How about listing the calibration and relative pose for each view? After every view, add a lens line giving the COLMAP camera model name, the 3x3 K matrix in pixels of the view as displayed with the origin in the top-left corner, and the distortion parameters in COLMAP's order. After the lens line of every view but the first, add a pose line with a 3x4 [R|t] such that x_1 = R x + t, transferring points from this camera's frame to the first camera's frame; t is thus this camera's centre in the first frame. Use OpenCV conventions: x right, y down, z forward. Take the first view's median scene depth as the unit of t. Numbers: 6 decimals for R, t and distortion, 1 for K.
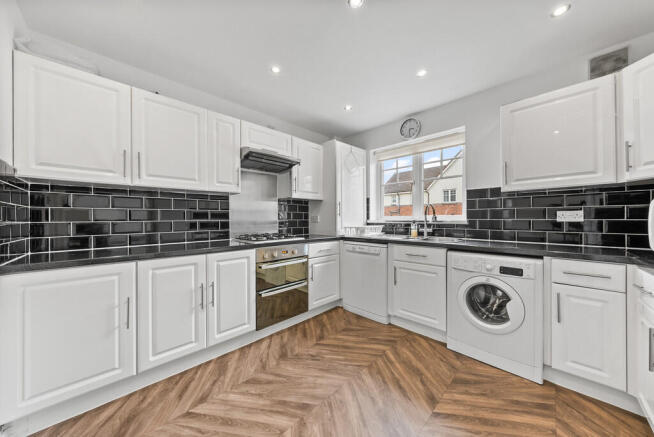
lens RADIAL K [[221.7, 0, 325.1], [0, 221.7, 220.3], [0, 0, 1]] dist [-0.011453, 0.000072]
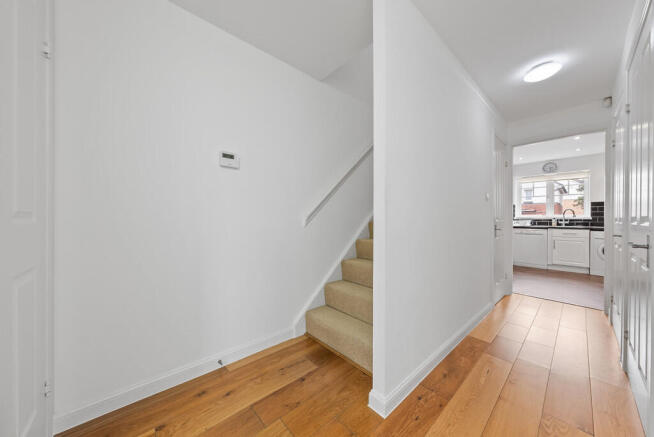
lens RADIAL K [[224.7, 0, 327.9], [0, 224.7, 216.5], [0, 0, 1]] dist [0.009524, 0.000010]
pose [[0.999044, 0.008286, -0.042917, -1.743012], [-0.009062, 0.999799, -0.017909, 0.053380], [0.042760, 0.018281, 0.998918, -1.222351]]
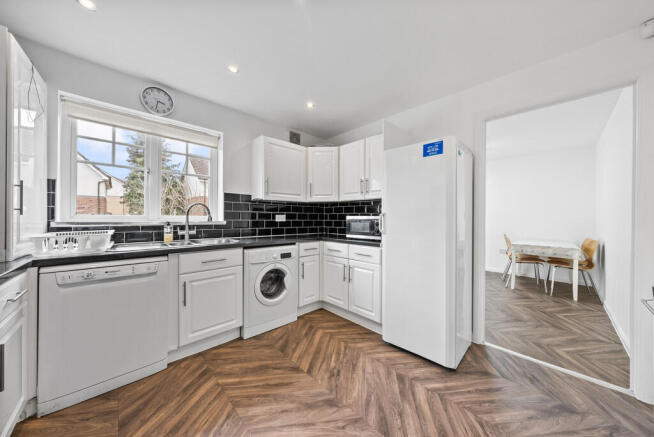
lens RADIAL K [[225.4, 0, 332.6], [0, 225.4, 217.4], [0, 0, 1]] dist [0.000825, 0.000033]
pose [[-0.004236, 0.010164, 0.999939, -0.490962], [0.004275, 0.999939, -0.010146, -0.004817], [-0.999982, 0.004232, -0.004280, 0.508680]]
